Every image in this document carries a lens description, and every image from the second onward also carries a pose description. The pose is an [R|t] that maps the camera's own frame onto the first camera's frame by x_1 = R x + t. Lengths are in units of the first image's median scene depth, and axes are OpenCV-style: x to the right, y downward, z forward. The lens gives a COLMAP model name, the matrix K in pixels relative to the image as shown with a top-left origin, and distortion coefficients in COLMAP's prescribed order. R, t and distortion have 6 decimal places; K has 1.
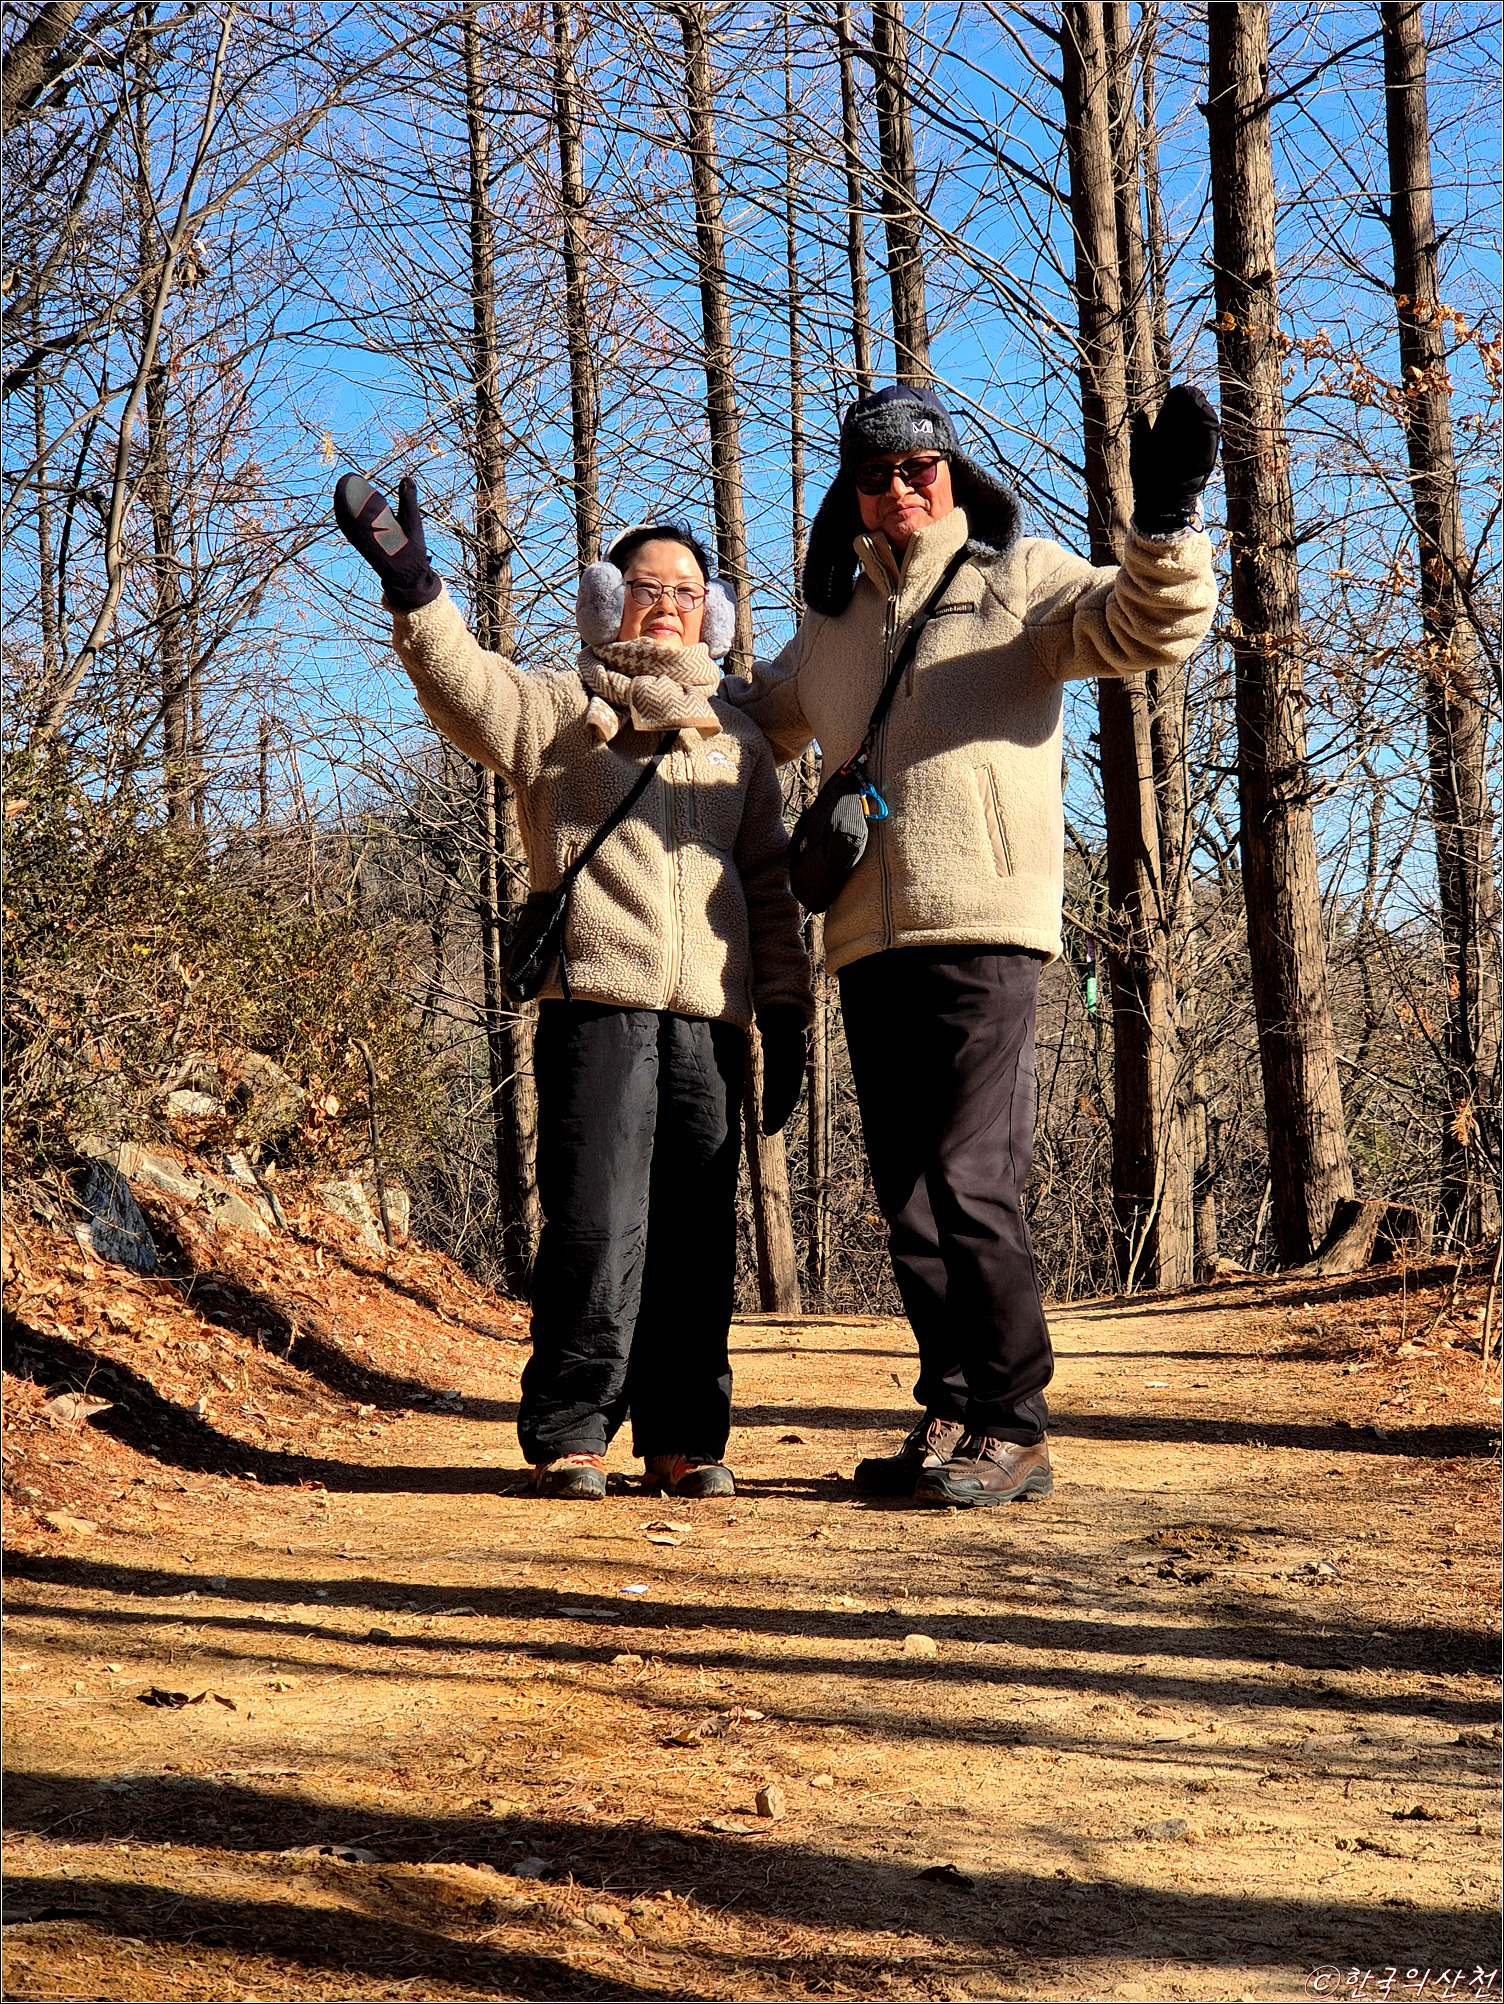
lens RADIAL K [[3979.3, 0, 751.7], [0, 3979.3, 997.0], [0, 0, 1]] dist [-0.003144, 0.000000]
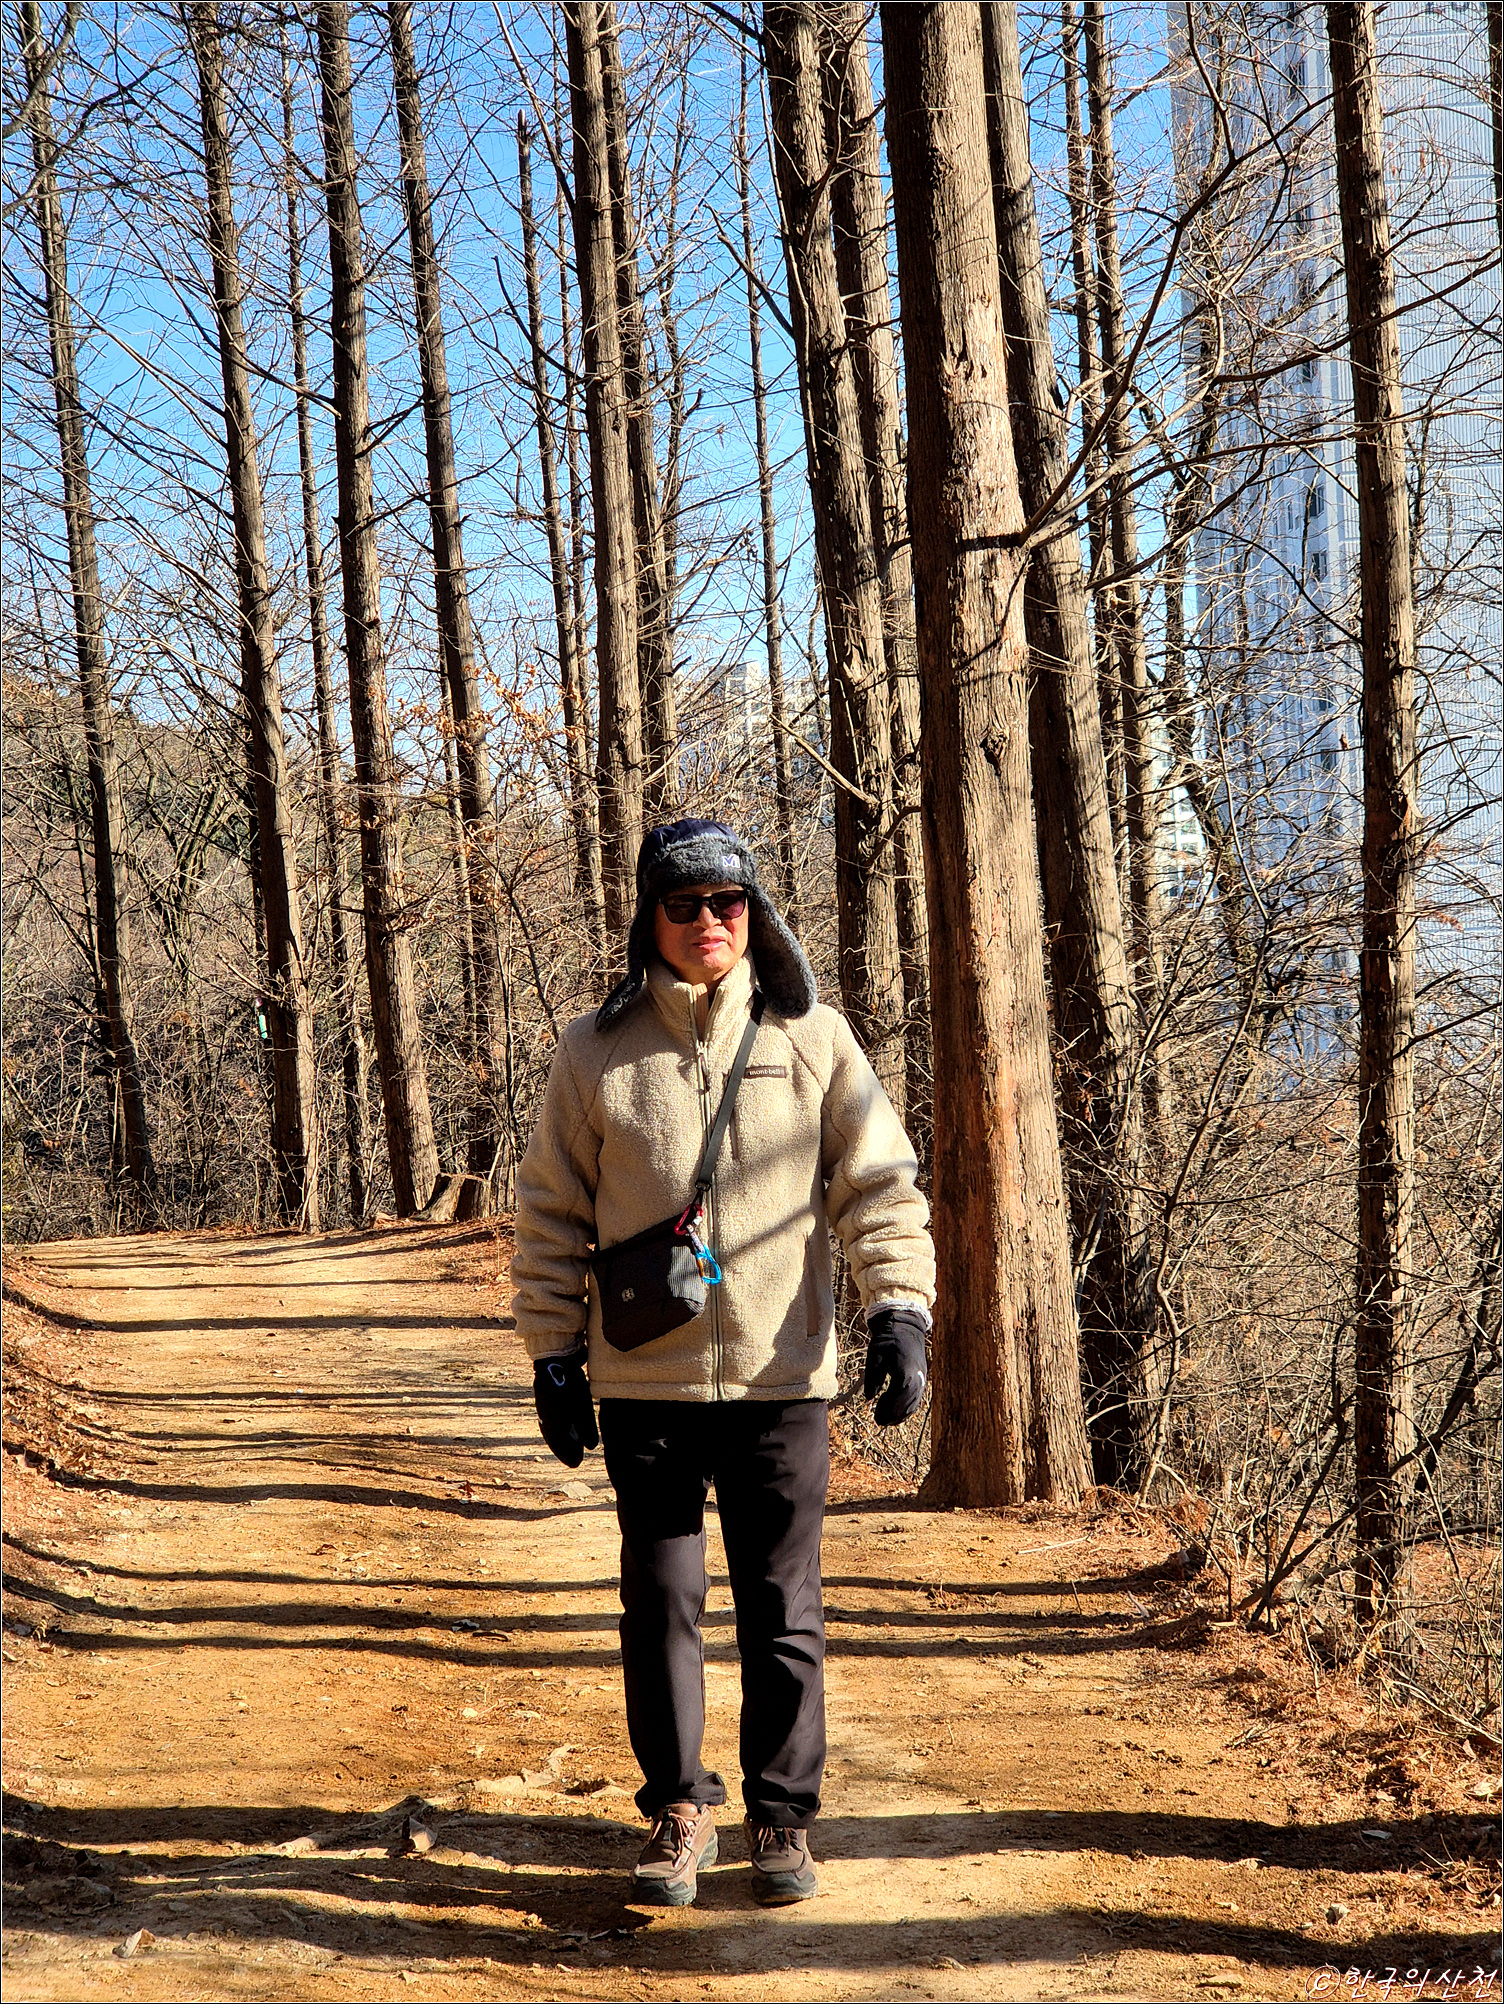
lens RADIAL K [[3979.3, 0, 754.4], [0, 3979.3, 1002.1], [0, 0, 1]] dist [-0.003144, 0.000000]
pose [[0.966534, -0.028131, 0.254992, -0.127897], [0.016679, 0.998757, 0.046964, -0.081743], [-0.255997, -0.041139, 0.965802, -0.577411]]
